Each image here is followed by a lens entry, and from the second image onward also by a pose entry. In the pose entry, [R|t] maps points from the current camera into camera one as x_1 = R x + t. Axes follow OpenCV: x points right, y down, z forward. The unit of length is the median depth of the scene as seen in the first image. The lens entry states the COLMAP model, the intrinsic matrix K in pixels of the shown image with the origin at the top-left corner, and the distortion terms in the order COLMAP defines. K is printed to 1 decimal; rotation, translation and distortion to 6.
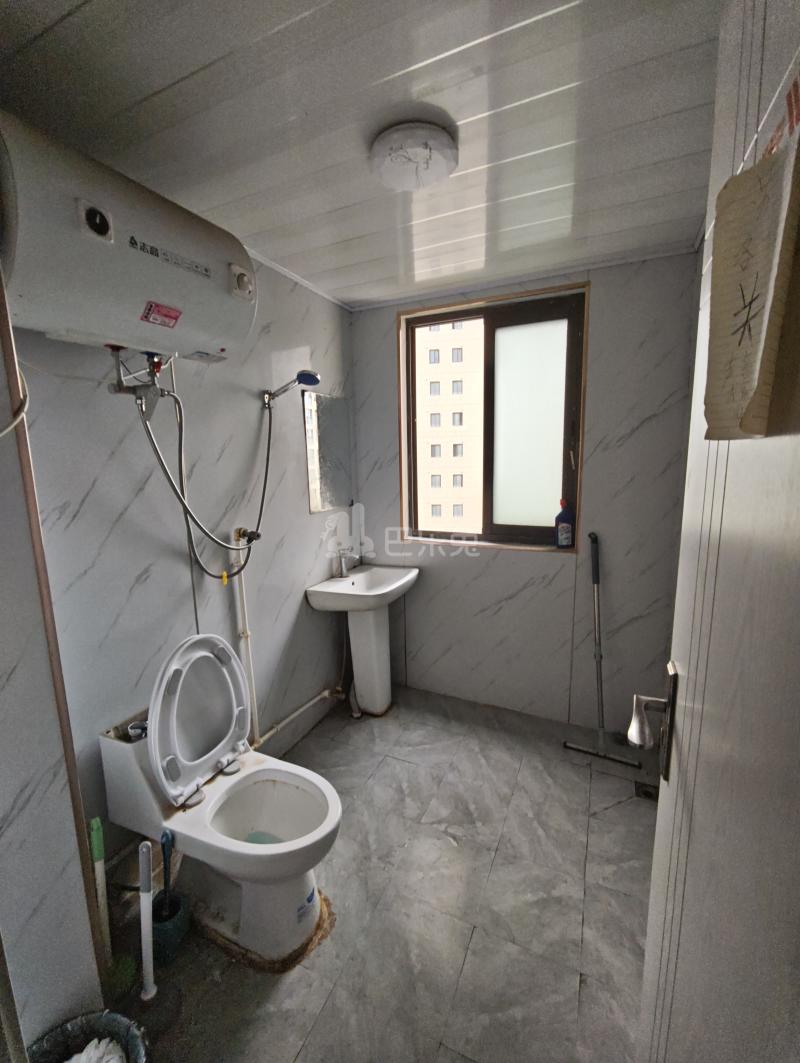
lens RADIAL K [[438.0, 0, 403.8], [0, 438.0, 537.5], [0, 0, 1]] dist [-0.004934, -0.000106]
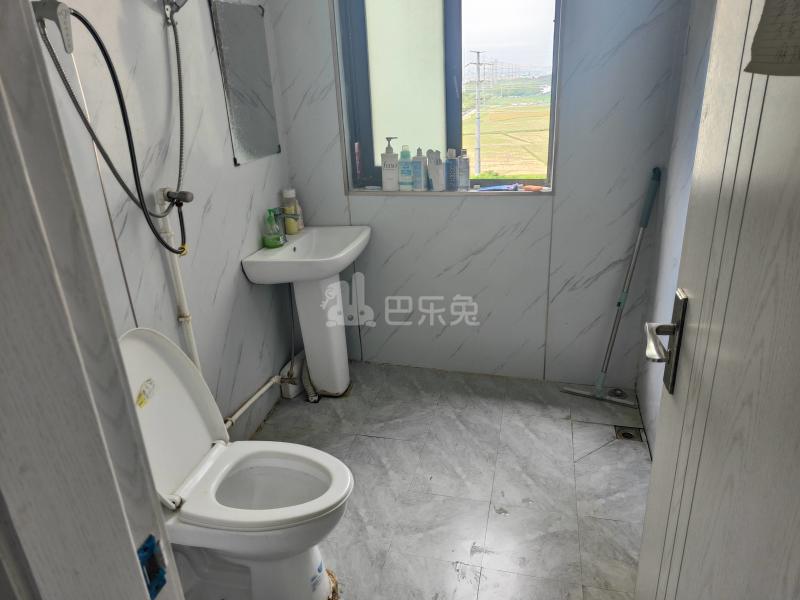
lens RADIAL K [[546.5, 0, 399.9], [0, 546.5, 298.4], [0, 0, 1]] dist [0.008013, -0.007318]
pose [[0.985123, -0.089325, 0.146814, -0.103421], [0.058247, 0.977285, 0.203766, -0.004241], [-0.161681, -0.192183, 0.967949, -0.064432]]
